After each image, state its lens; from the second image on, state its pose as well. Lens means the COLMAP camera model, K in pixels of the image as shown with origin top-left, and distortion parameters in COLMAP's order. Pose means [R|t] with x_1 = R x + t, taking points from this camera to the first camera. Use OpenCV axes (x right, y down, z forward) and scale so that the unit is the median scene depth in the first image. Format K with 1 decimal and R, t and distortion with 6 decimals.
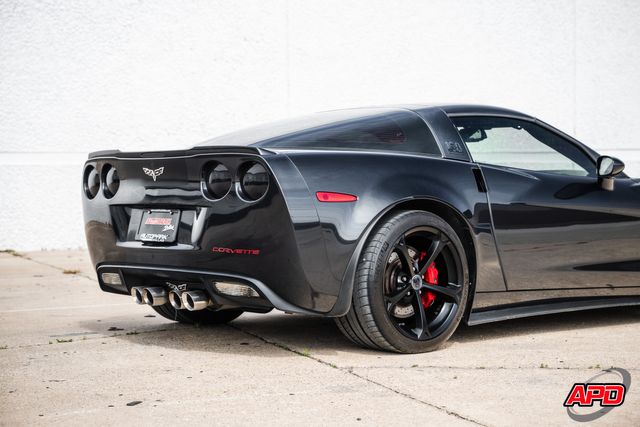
lens RADIAL K [[1078.7, 0, 315.8], [0, 1078.7, 210.5], [0, 0, 1]] dist [0.363094, 0.000000]
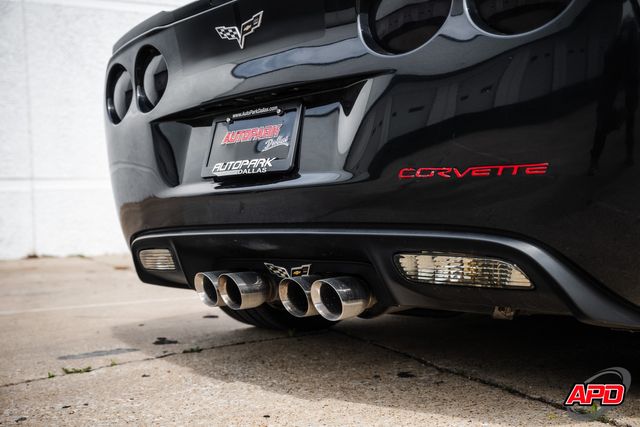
lens RADIAL K [[691.0, 0, 339.3], [0, 691.0, 221.1], [0, 0, 1]] dist [0.056677, 0.000000]
pose [[0.997455, -0.016769, 0.069298, -0.119739], [0.017800, 0.999739, -0.014290, 0.050079], [-0.069040, 0.015487, 0.997494, 0.650250]]
